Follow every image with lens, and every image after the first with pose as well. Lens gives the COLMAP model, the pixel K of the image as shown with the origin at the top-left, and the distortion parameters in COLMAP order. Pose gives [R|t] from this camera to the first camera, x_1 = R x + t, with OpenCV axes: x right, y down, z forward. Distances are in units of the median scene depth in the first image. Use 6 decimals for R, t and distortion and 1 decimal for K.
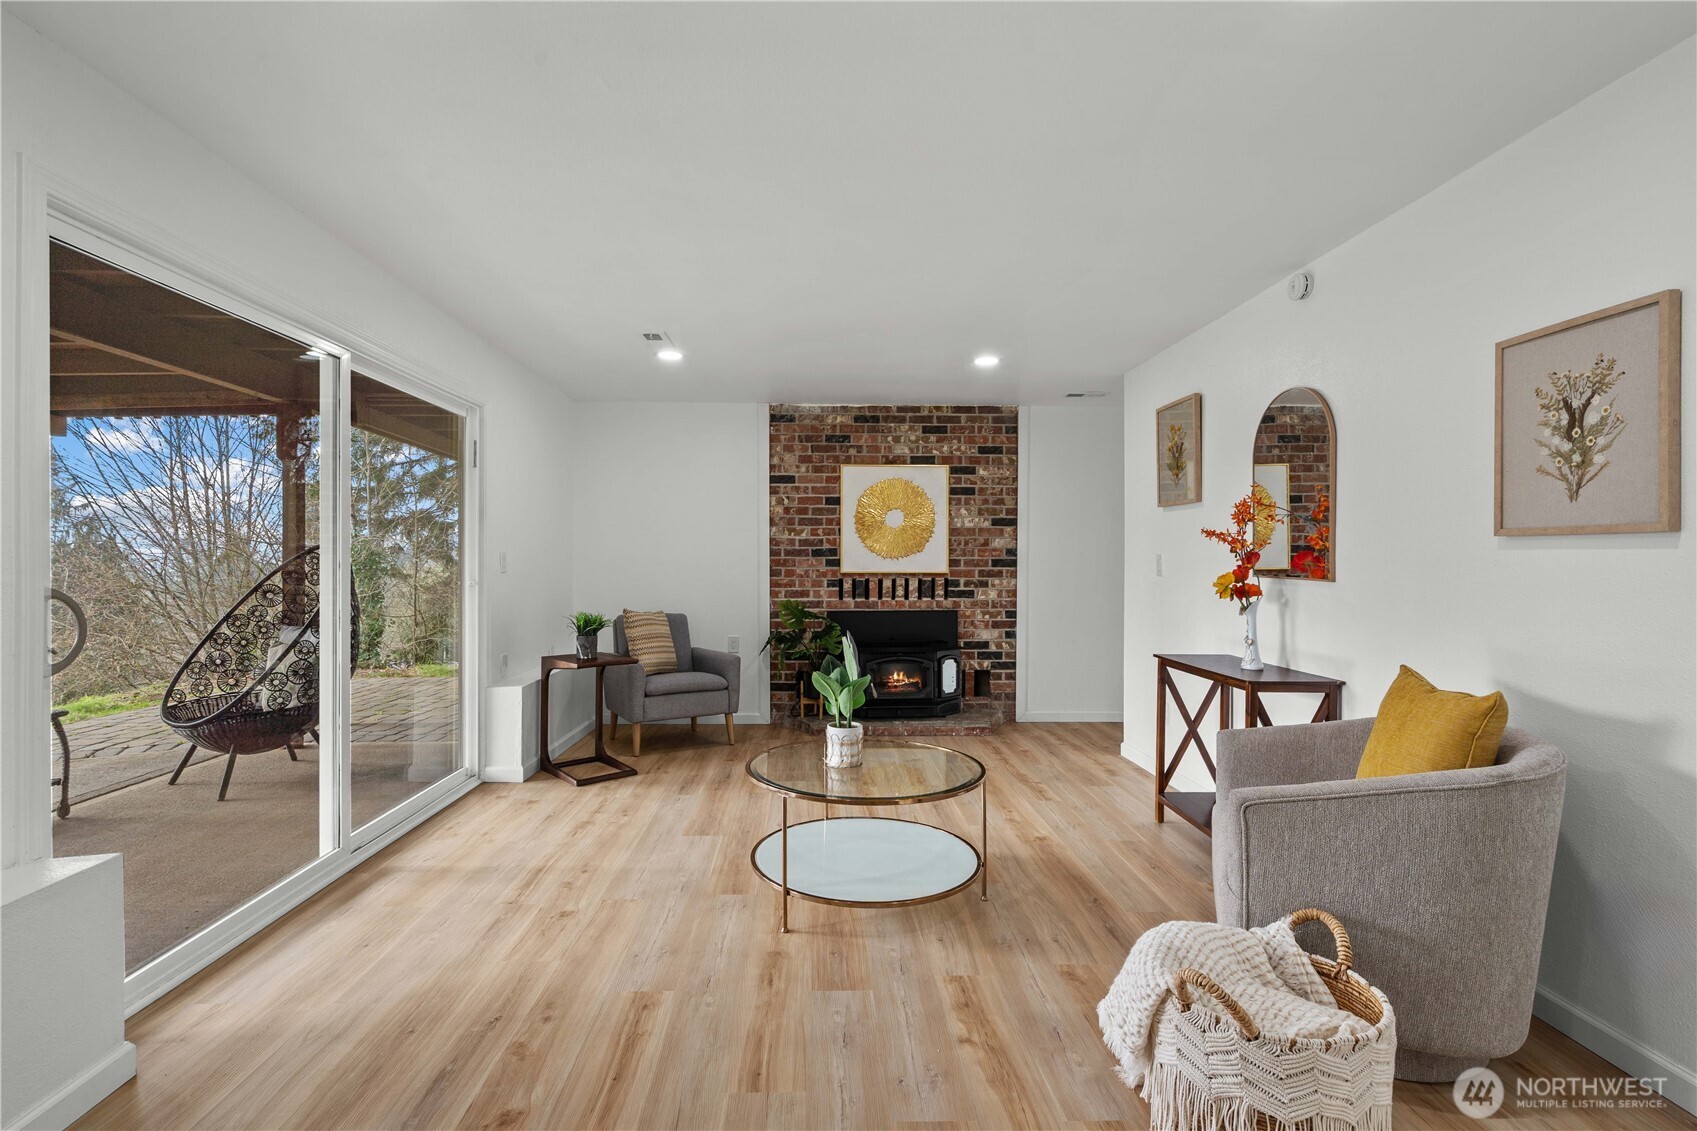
lens RADIAL K [[767.5, 0, 836.8], [0, 767.5, 564.0], [0, 0, 1]] dist [-0.005592, 0.000406]
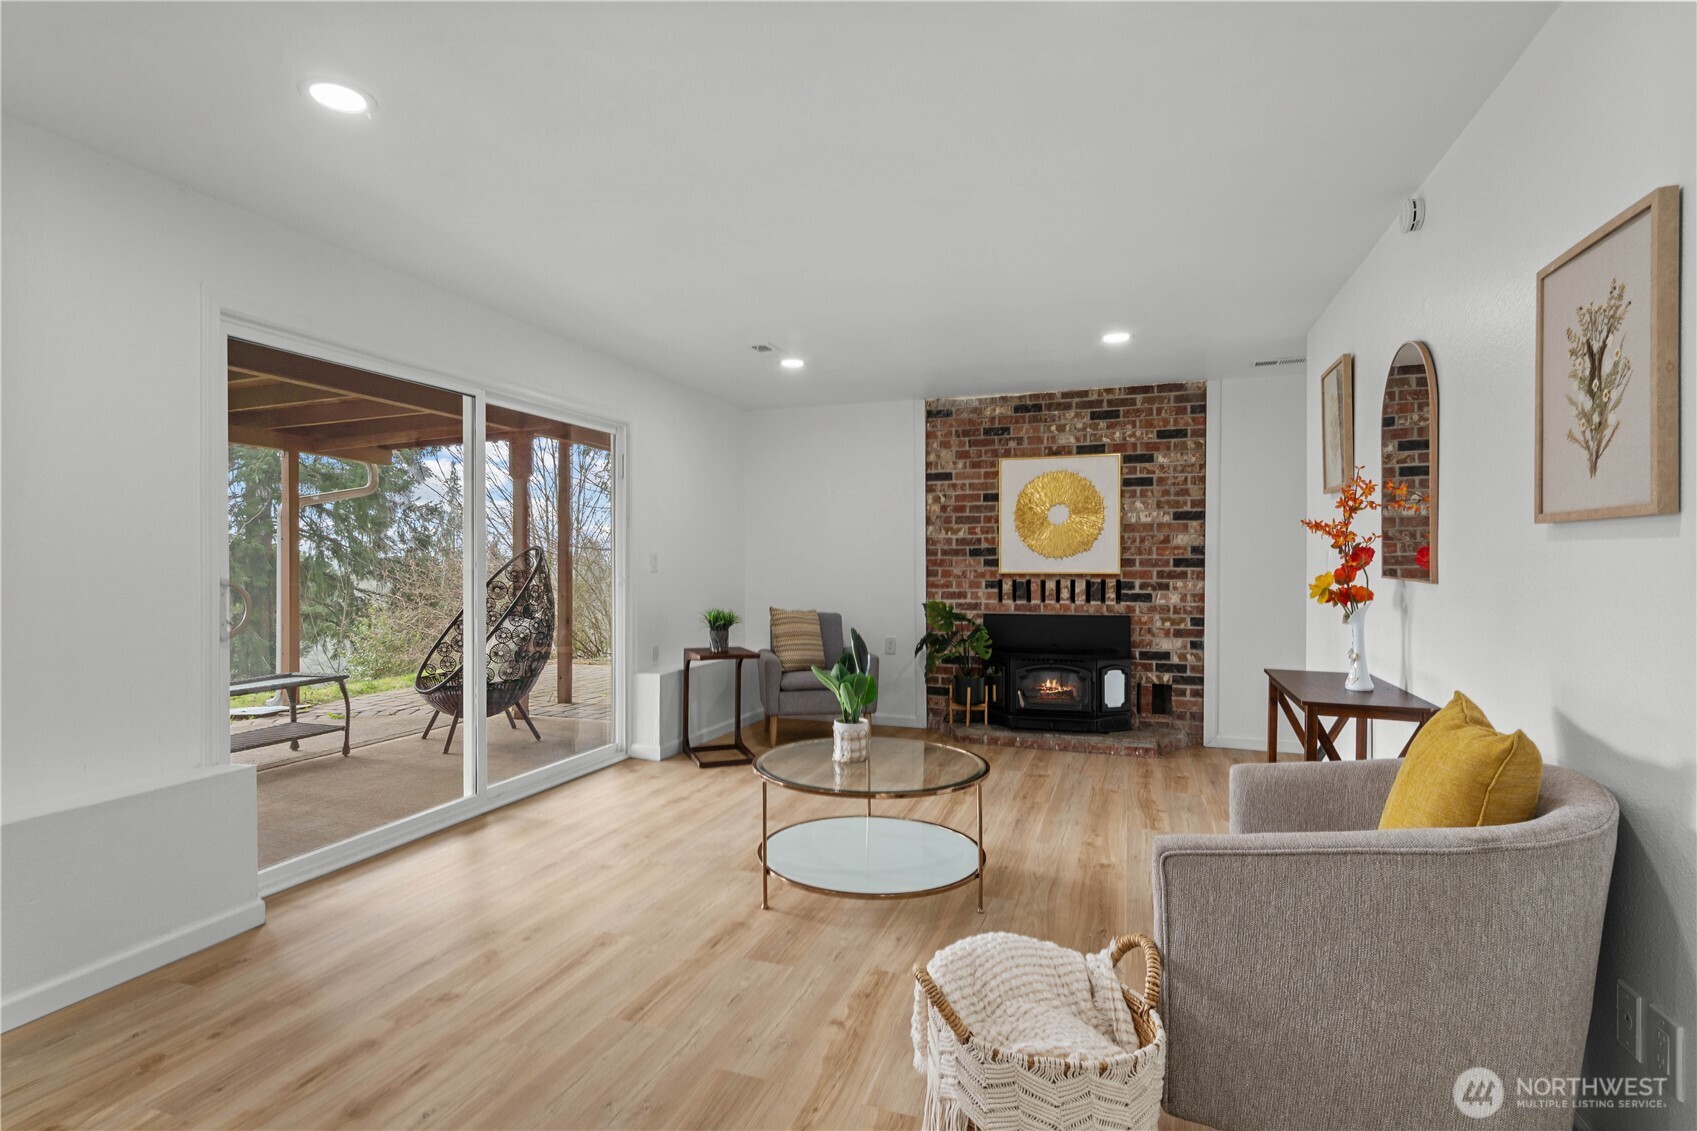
lens RADIAL K [[819.7, 0, 842.9], [0, 819.7, 566.0], [0, 0, 1]] dist [-0.001236, 0.000073]
pose [[0.932432, -0.000643, -0.361344, 0.189984], [0.000677, 1.000000, -0.000034, 0.002280], [0.361344, -0.000213, 0.932433, -0.008715]]
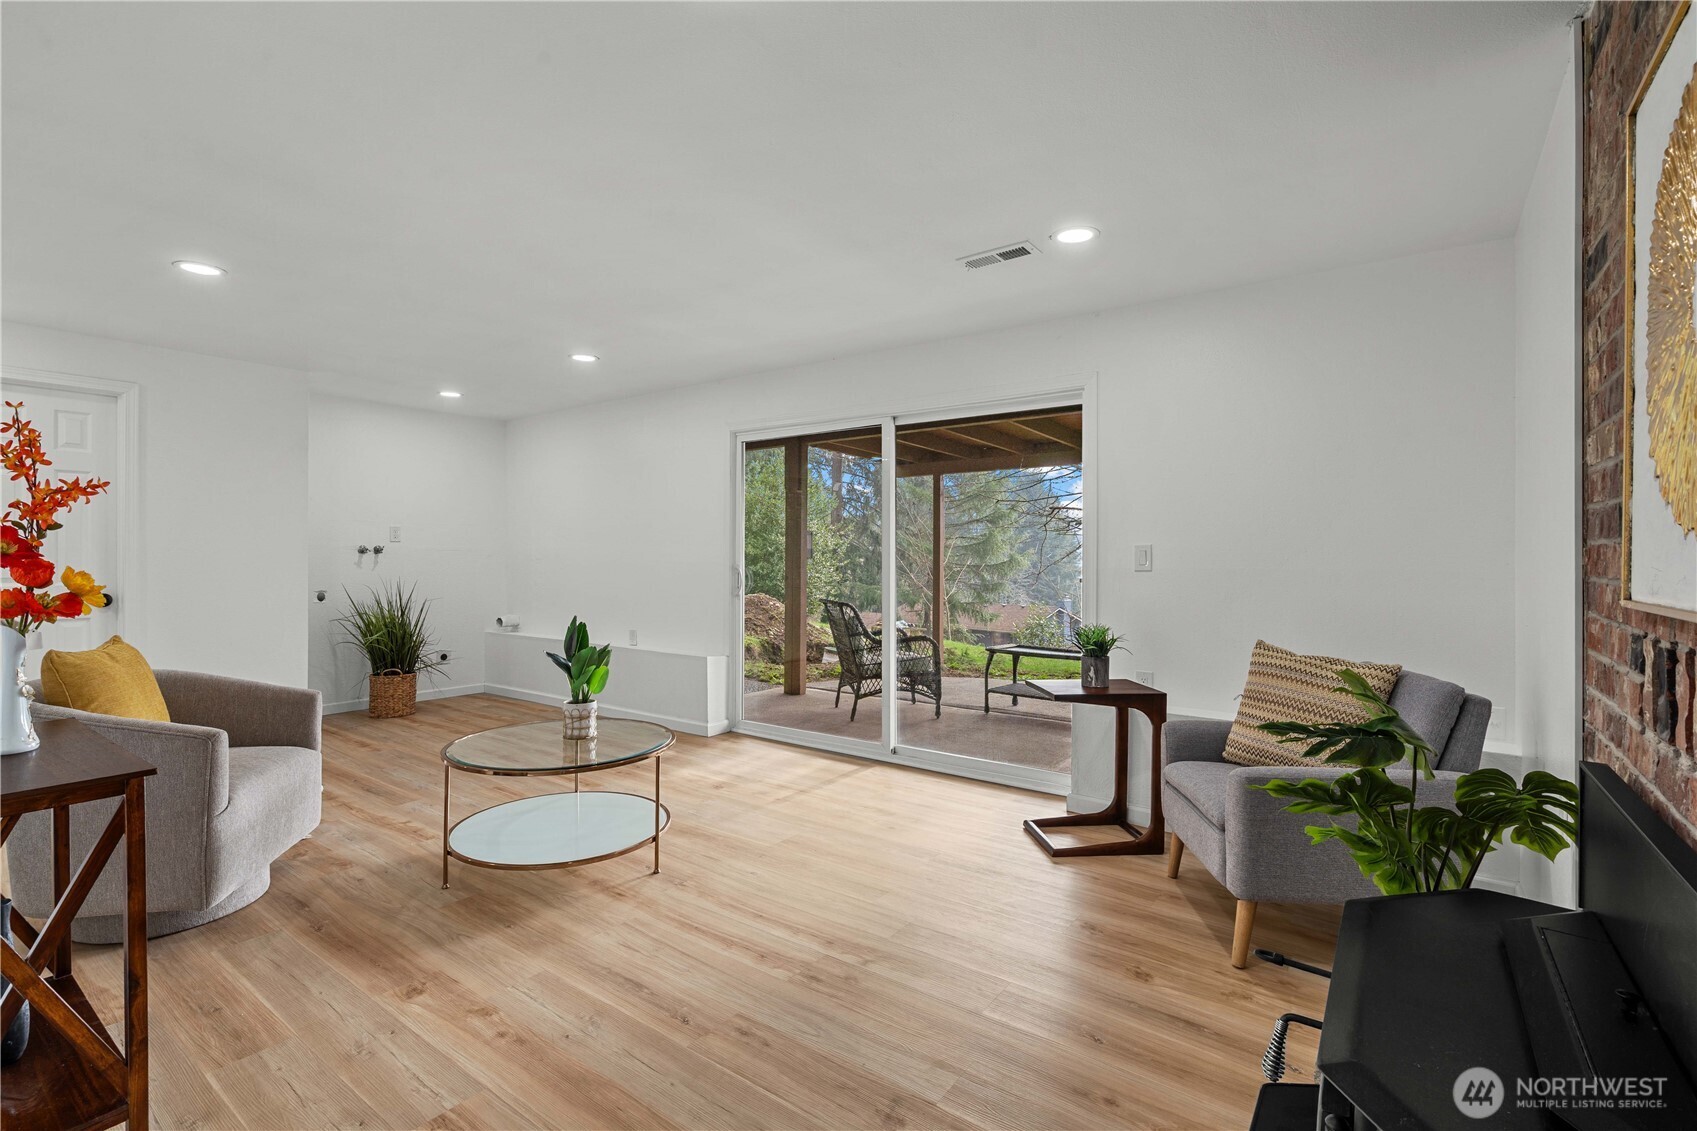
lens RADIAL K [[767.5, 0, 836.8], [0, 767.5, 564.0], [0, 0, 1]] dist [-0.005592, 0.000406]
pose [[-0.618459, 0.001484, -0.785815, 0.315330], [-0.006426, 0.999955, 0.006947, -0.000604], [0.785791, 0.009346, -0.618422, 0.958646]]
